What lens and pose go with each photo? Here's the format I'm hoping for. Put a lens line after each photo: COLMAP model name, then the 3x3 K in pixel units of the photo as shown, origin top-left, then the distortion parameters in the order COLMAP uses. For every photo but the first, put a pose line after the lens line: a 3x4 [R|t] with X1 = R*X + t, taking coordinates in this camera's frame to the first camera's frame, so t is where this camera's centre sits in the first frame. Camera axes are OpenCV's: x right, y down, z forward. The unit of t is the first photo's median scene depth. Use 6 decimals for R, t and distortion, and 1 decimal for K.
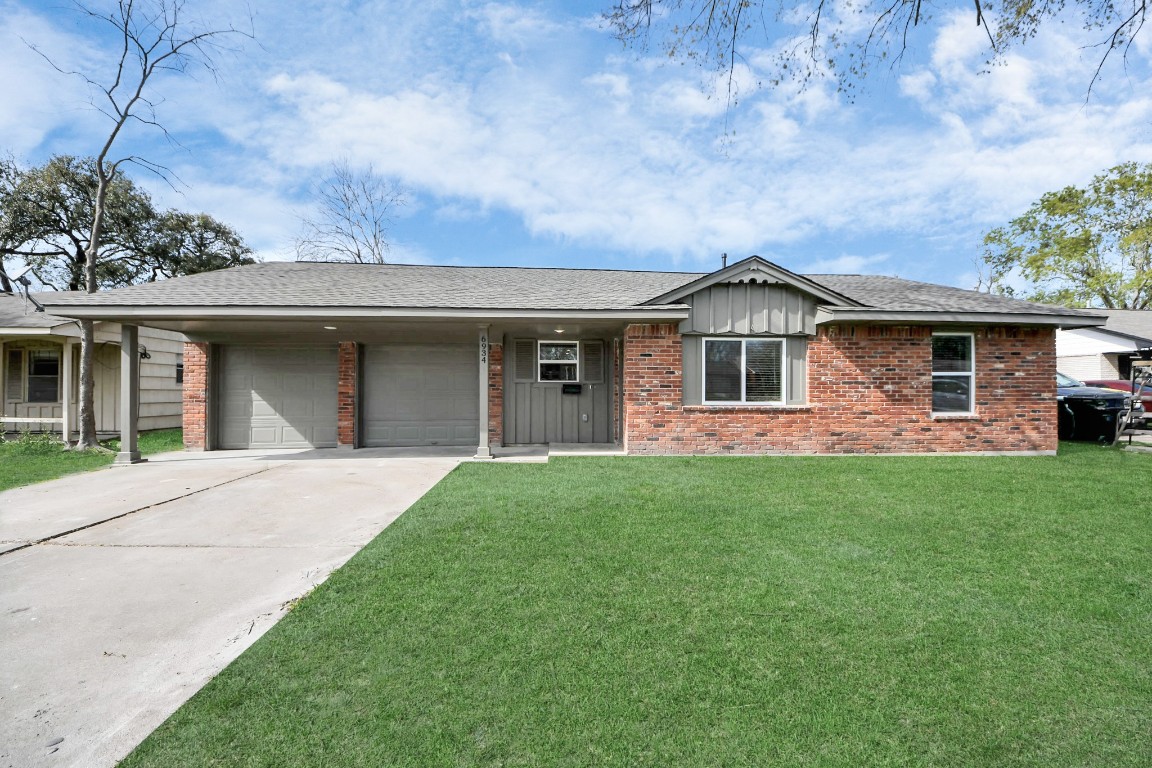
lens RADIAL K [[416.3, 0, 581.5], [0, 416.3, 385.7], [0, 0, 1]] dist [0.025006, -0.014675]
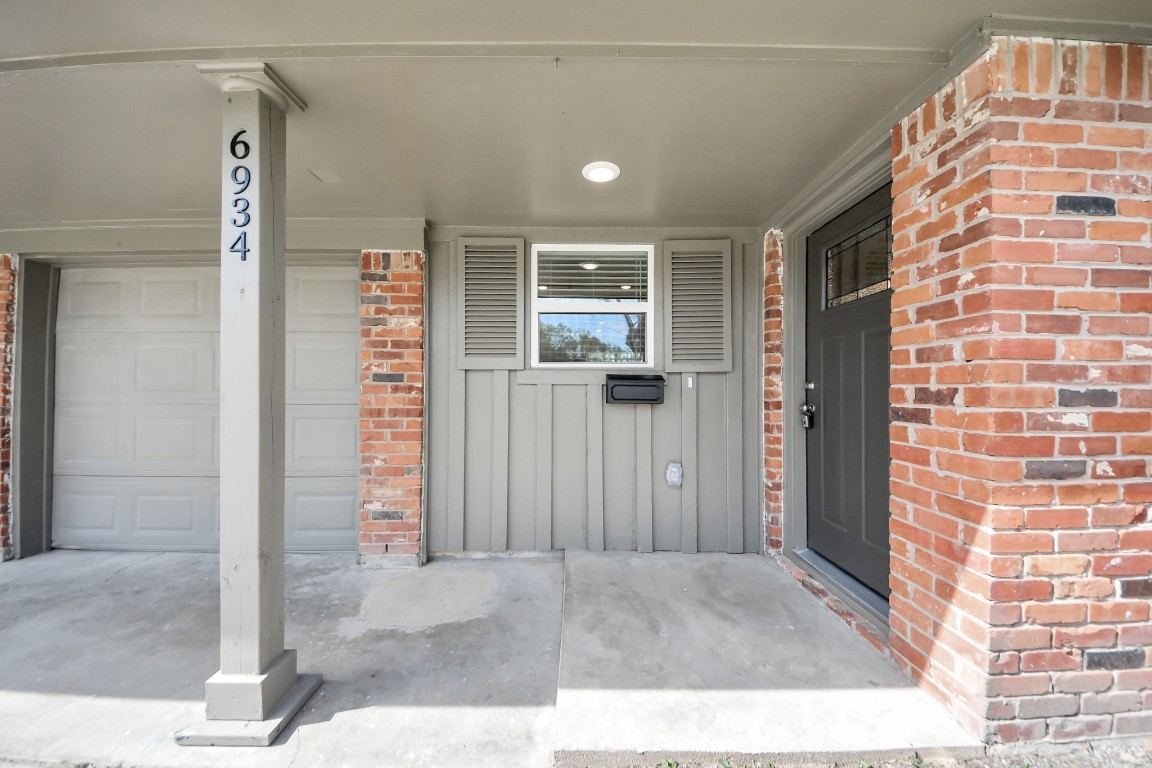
lens RADIAL K [[416.3, 0, 581.5], [0, 416.3, 385.7], [0, 0, 1]] dist [0.025006, -0.014675]
pose [[0.998655, 0.000237, -0.051853, -0.048193], [-0.000011, 0.999990, 0.004370, 0.004557], [0.051853, -0.004364, 0.998645, 0.677920]]
